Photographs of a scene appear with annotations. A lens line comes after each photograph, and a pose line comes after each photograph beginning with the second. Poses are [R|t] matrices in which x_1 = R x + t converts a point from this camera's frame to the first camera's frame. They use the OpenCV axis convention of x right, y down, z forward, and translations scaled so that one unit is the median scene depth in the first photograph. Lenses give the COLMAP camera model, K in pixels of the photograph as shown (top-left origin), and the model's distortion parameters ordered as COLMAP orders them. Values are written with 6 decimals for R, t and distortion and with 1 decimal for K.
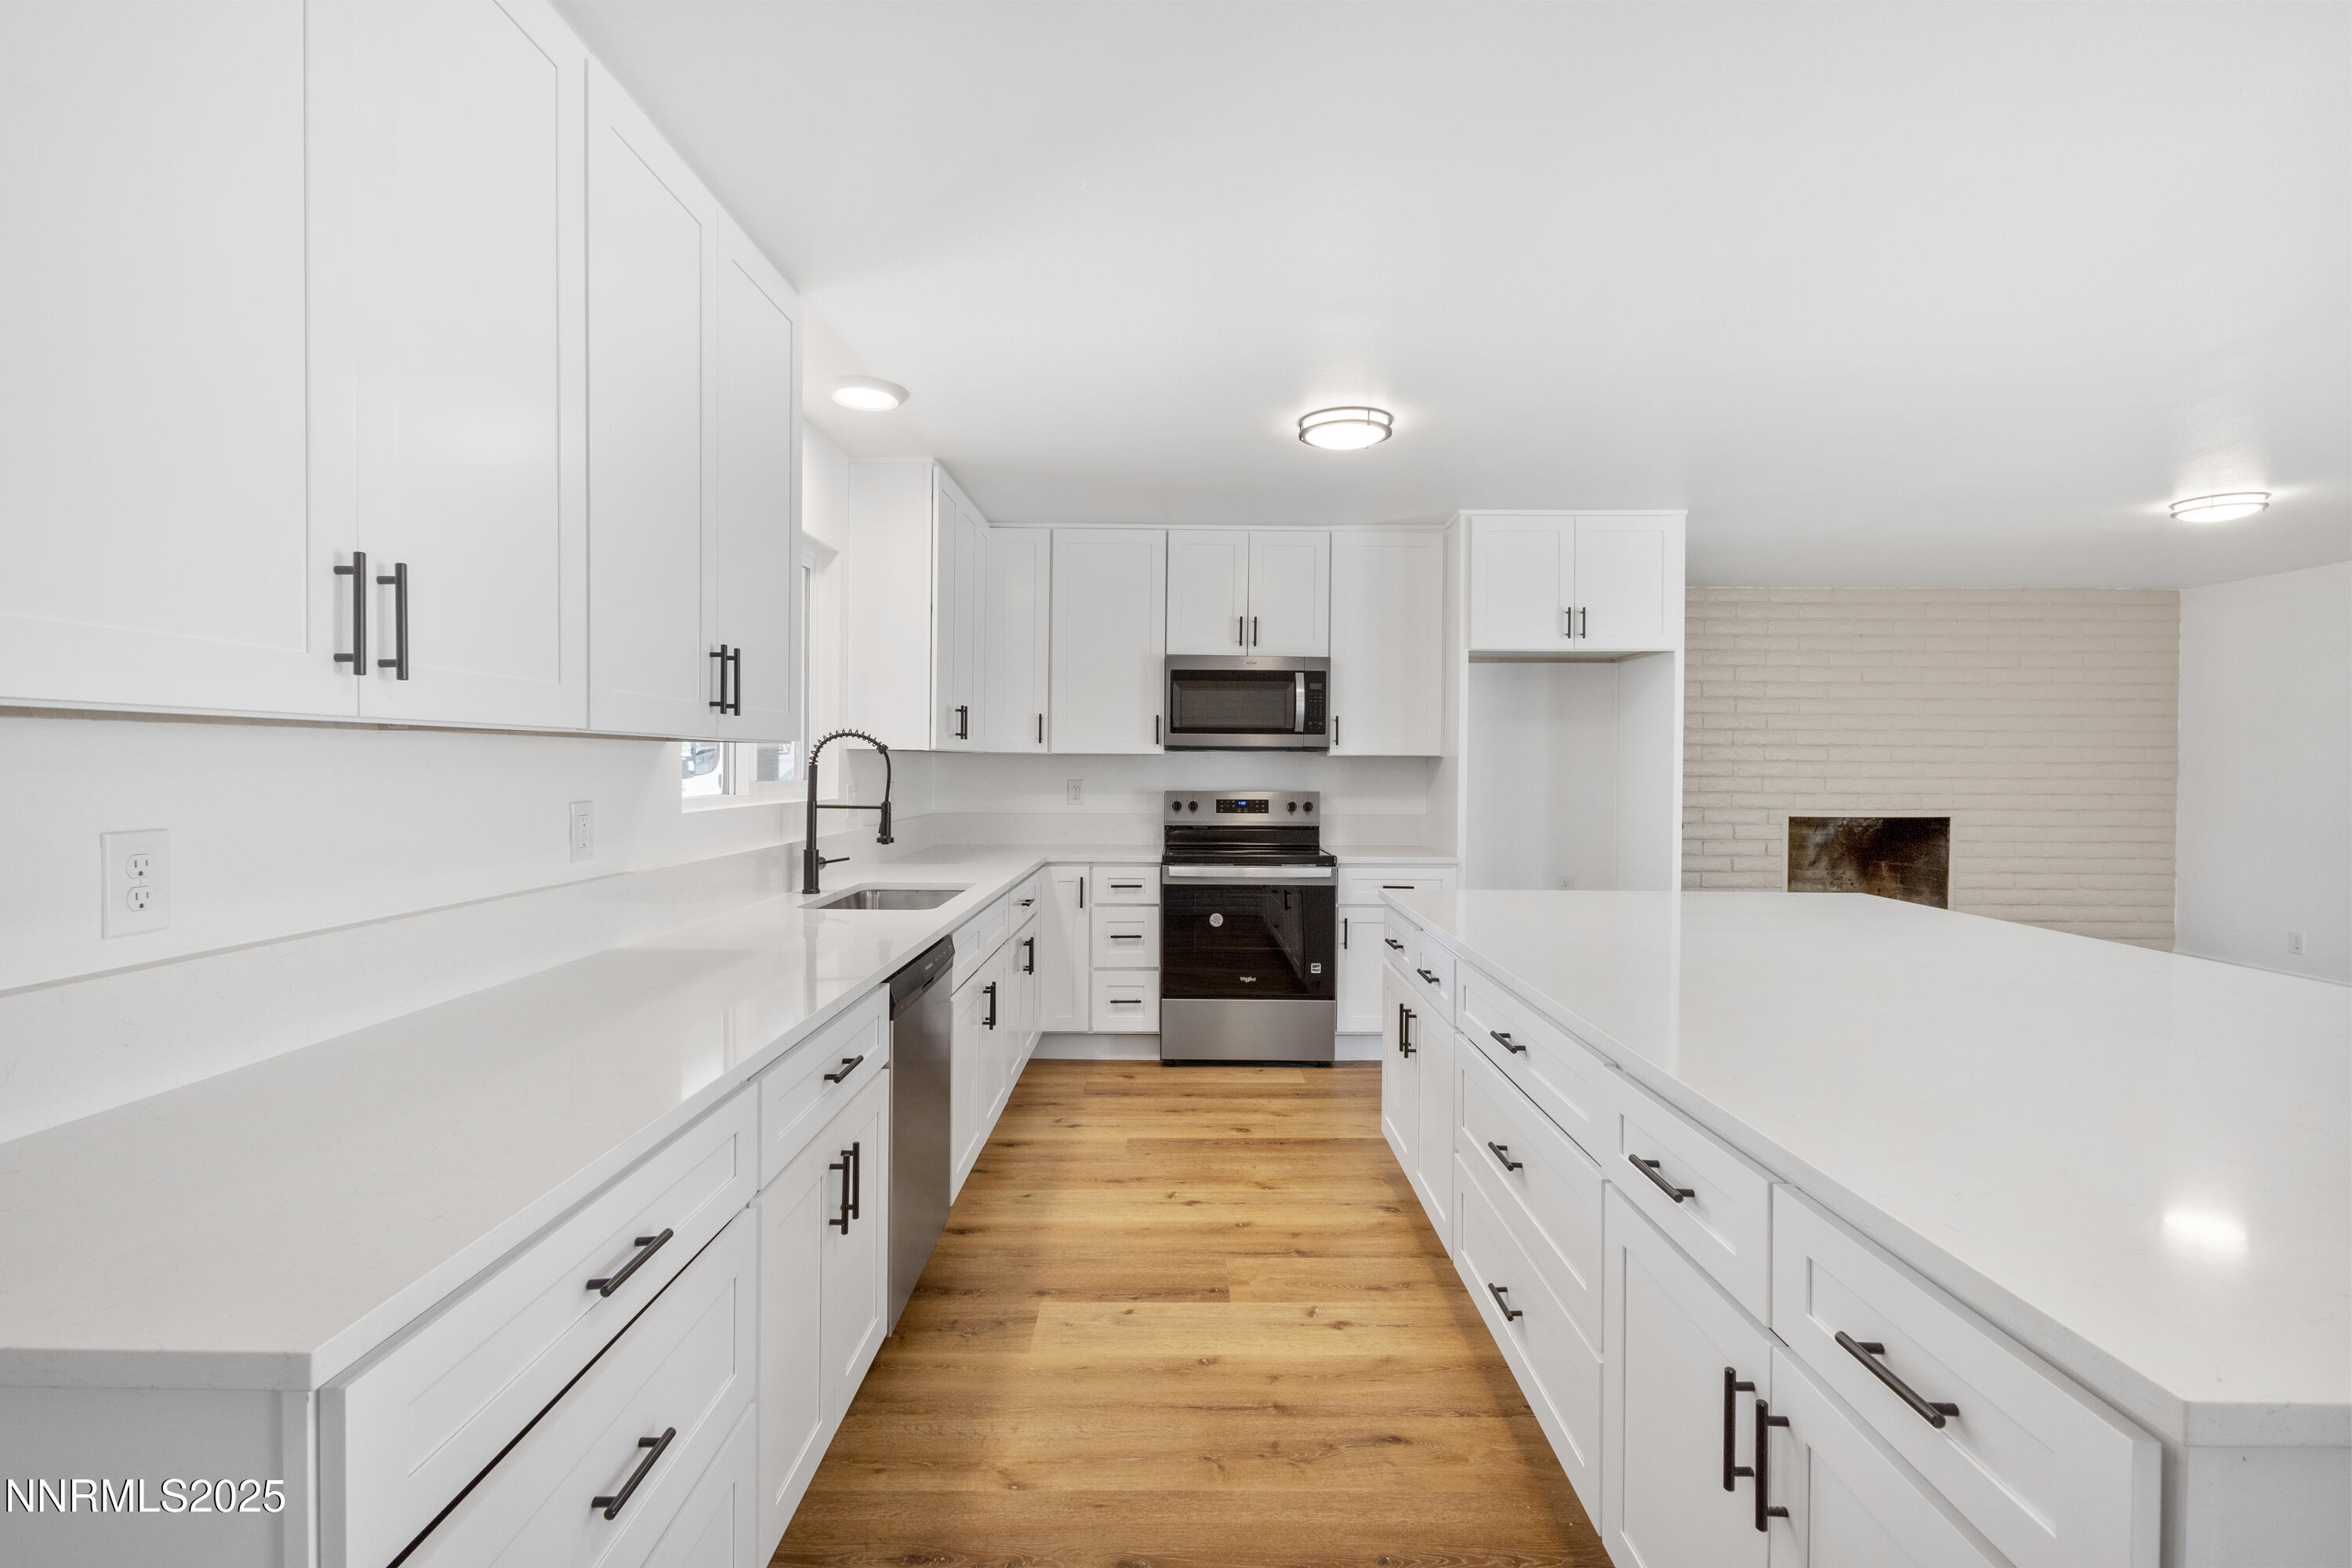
lens RADIAL K [[1077.9, 0, 1160.3], [0, 1077.9, 792.3], [0, 0, 1]] dist [0.009355, -0.002561]
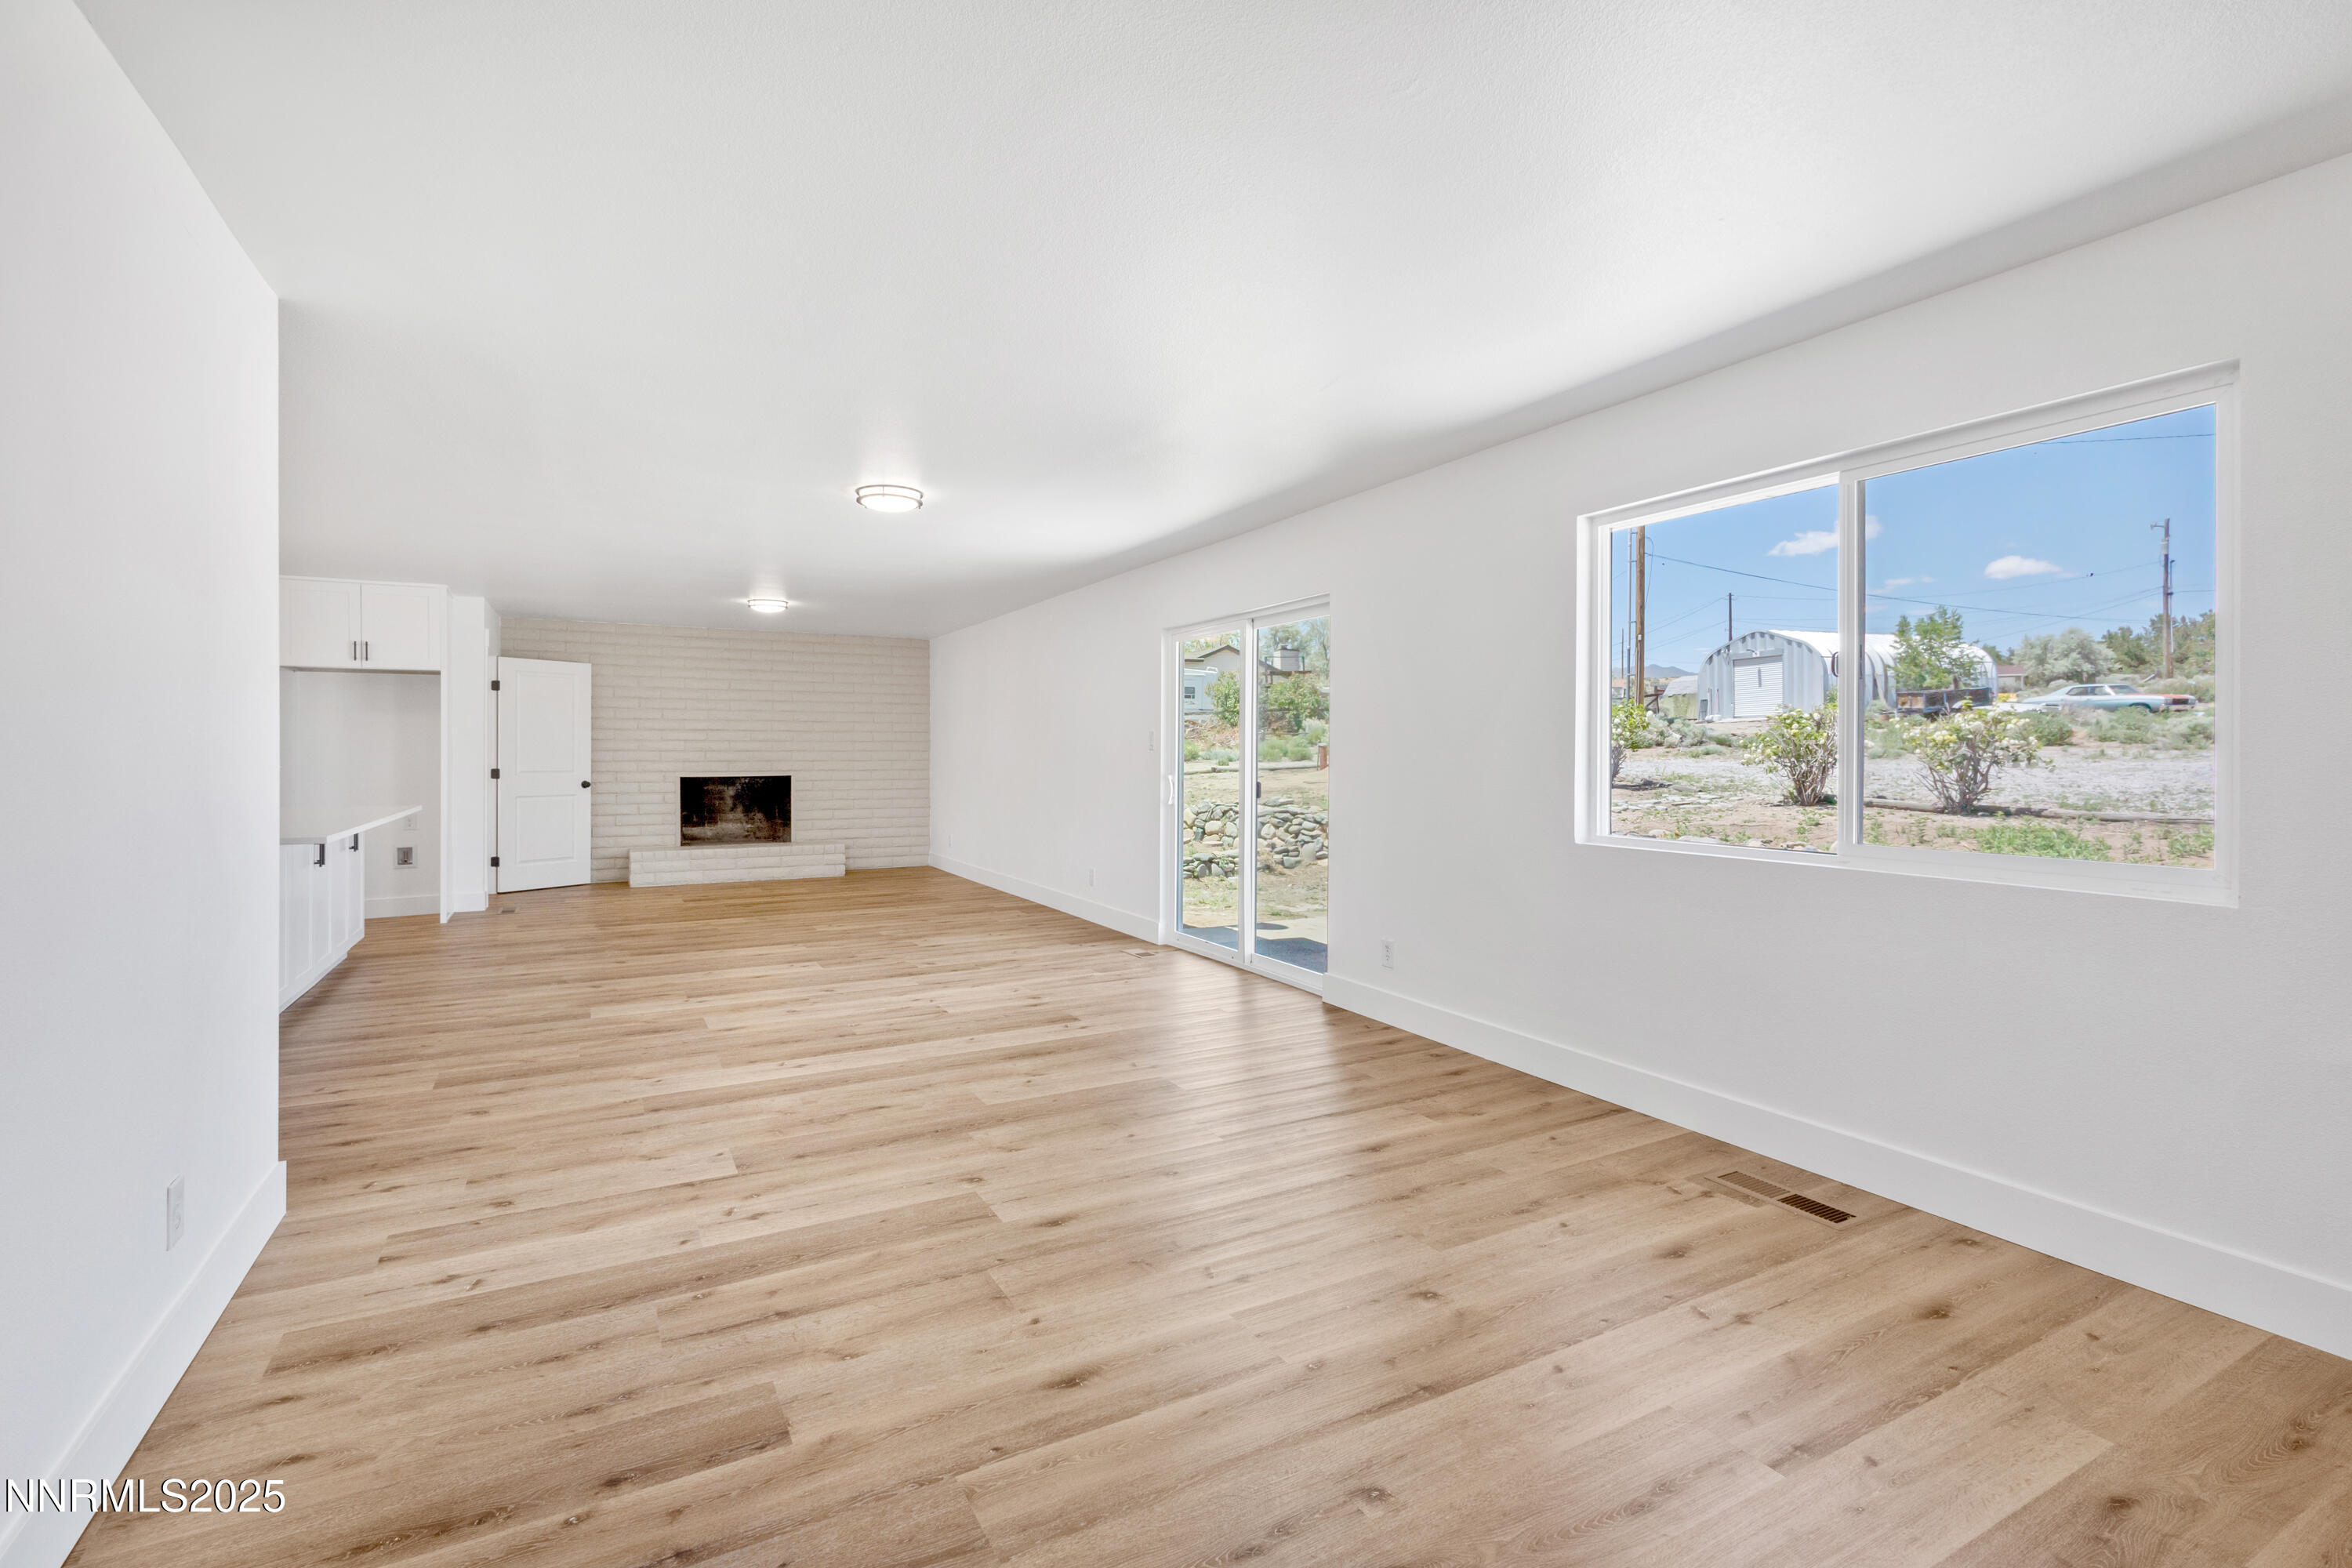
lens RADIAL K [[1077.9, 0, 1167.8], [0, 1077.9, 731.3], [0, 0, 1]] dist [0.009355, -0.002561]
pose [[0.870121, 0.003190, 0.492827, 0.594565], [0.019768, 0.998948, -0.041369, 0.048636], [-0.492441, 0.045738, 0.869143, -0.915482]]
